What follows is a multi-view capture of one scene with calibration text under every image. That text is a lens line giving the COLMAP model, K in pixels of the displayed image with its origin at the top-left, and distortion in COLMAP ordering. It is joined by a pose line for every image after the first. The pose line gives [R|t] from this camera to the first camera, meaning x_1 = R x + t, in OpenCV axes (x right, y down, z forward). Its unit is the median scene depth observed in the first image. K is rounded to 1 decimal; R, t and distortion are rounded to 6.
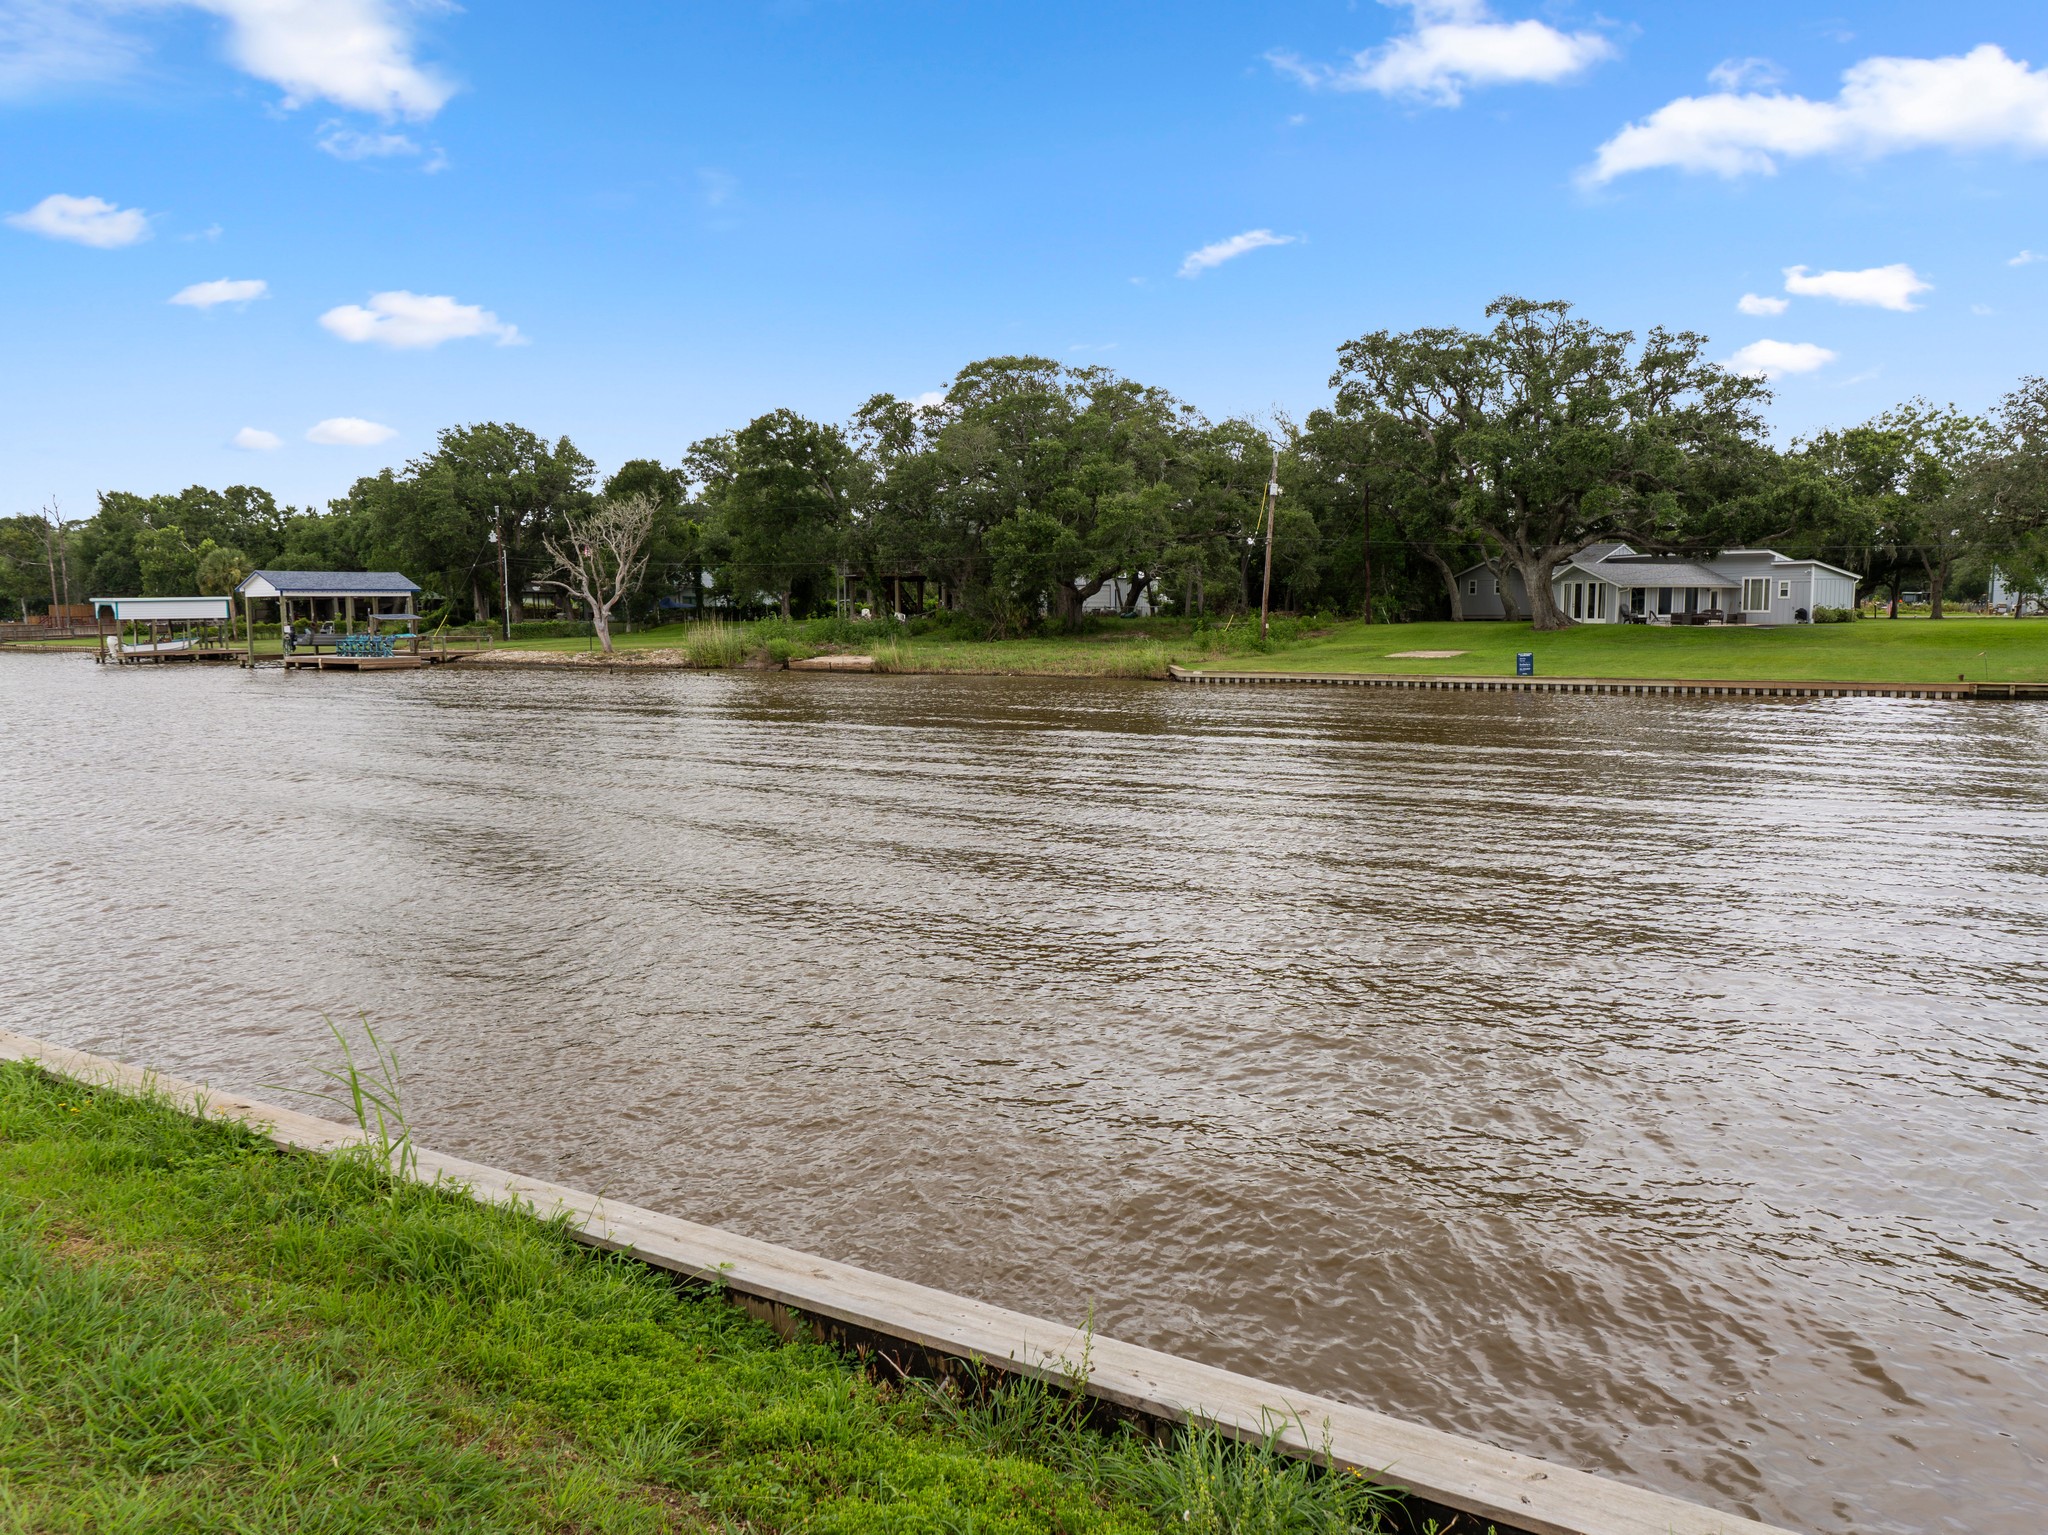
lens RADIAL K [[1567.1, 0, 1024.0], [0, 1567.1, 767.5], [0, 0, 1]] dist [-0.000112, 0.000454]
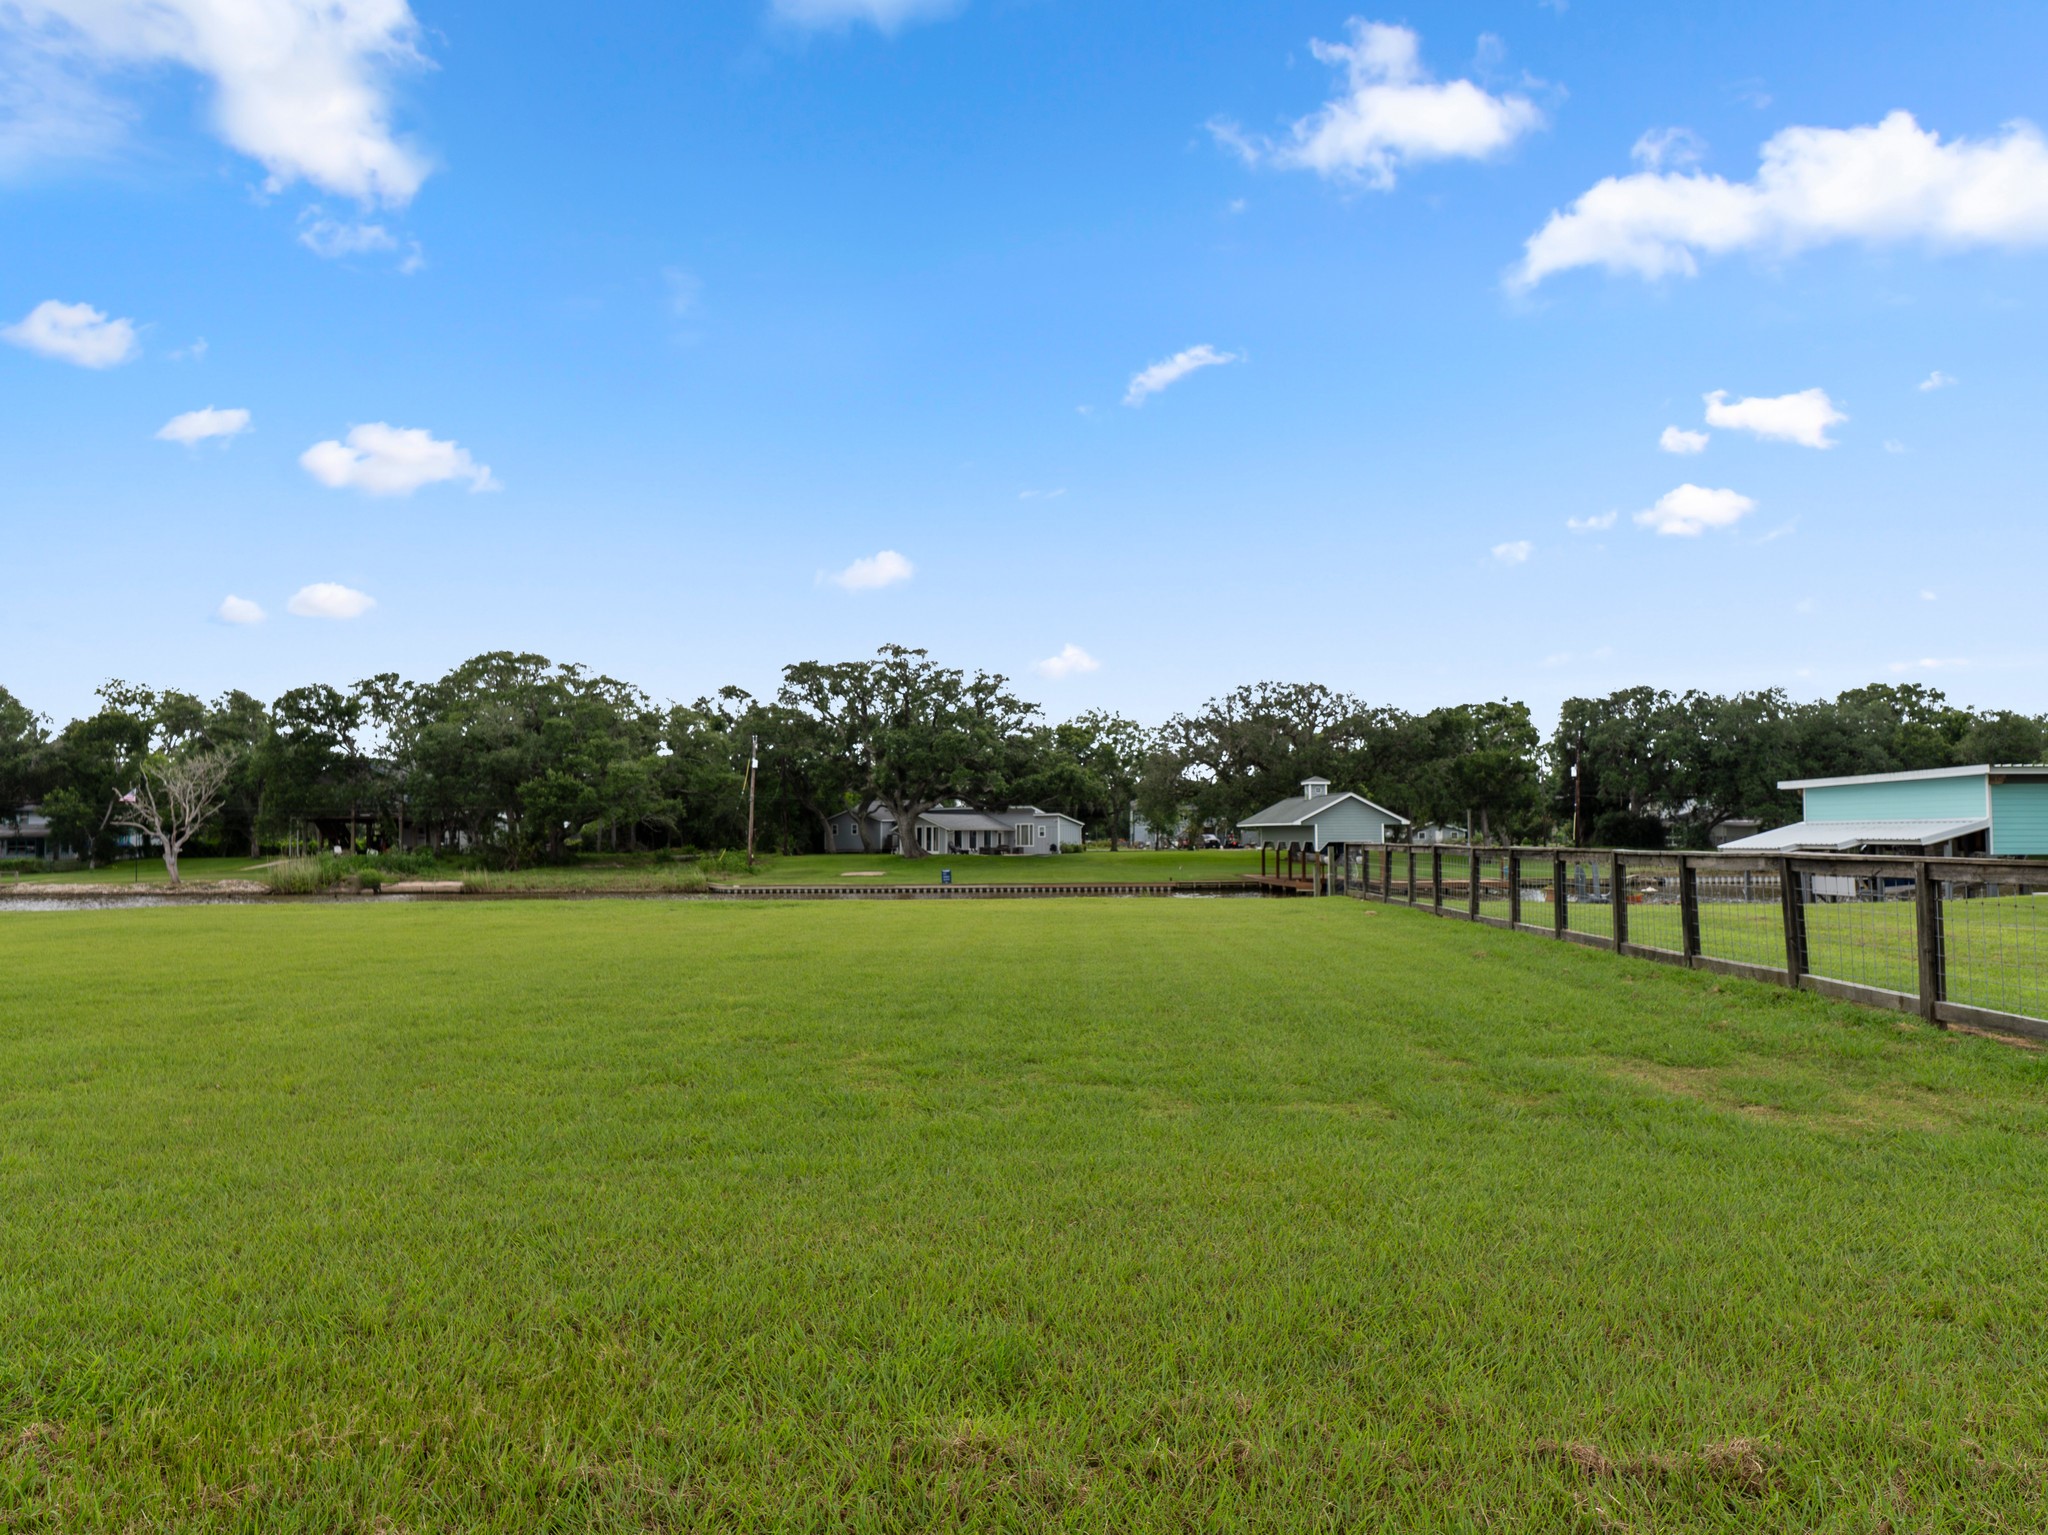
lens RADIAL K [[1567.1, 0, 1024.0], [0, 1567.1, 767.5], [0, 0, 1]] dist [-0.000112, 0.000454]
pose [[0.873882, 0.022091, 0.485635, -0.287563], [0.052148, 0.988943, -0.138824, 0.037841], [-0.483332, 0.146641, 0.863068, -0.338981]]
